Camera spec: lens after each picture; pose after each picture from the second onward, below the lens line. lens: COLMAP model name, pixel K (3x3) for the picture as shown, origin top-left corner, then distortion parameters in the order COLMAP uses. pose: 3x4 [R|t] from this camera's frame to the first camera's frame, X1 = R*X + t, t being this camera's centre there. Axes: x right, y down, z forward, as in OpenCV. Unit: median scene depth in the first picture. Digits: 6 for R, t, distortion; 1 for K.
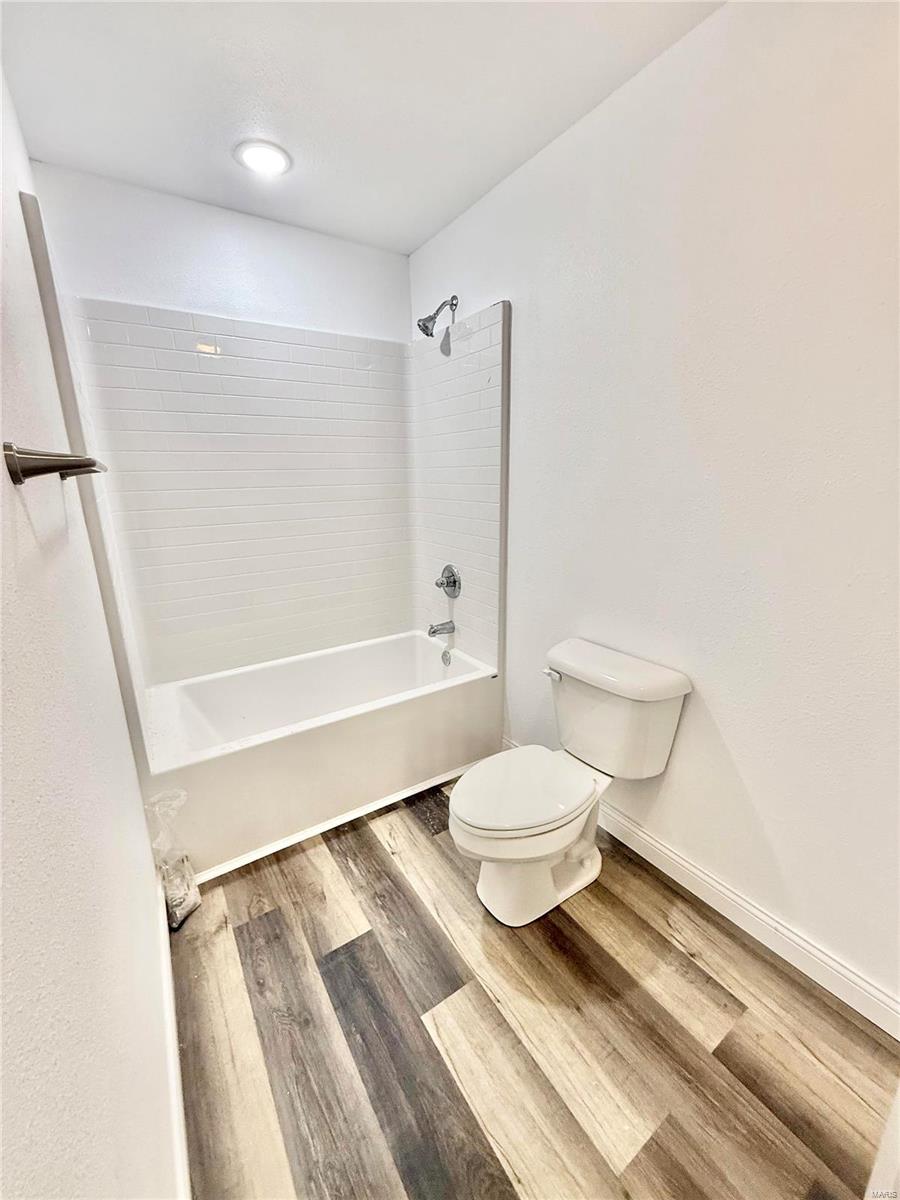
lens RADIAL K [[477.4, 0, 445.3], [0, 477.4, 596.2], [0, 0, 1]] dist [-0.001205, -0.000184]
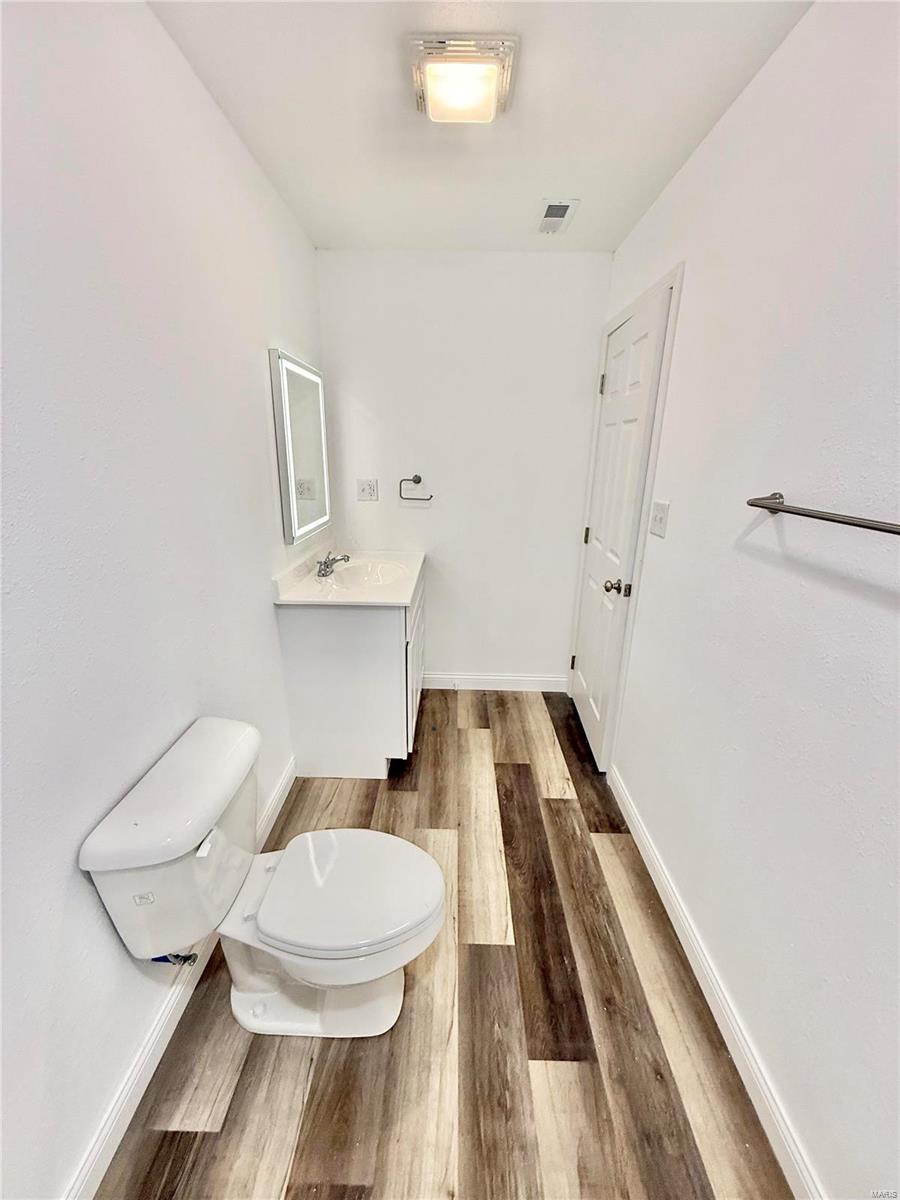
lens RADIAL K [[477.4, 0, 445.9], [0, 477.4, 605.0], [0, 0, 1]] dist [-0.001205, -0.000184]
pose [[-0.827897, -0.174323, 0.533102, -0.380019], [0.134271, 0.861238, 0.490143, -0.459059], [-0.544571, 0.477368, -0.689611, 1.423625]]
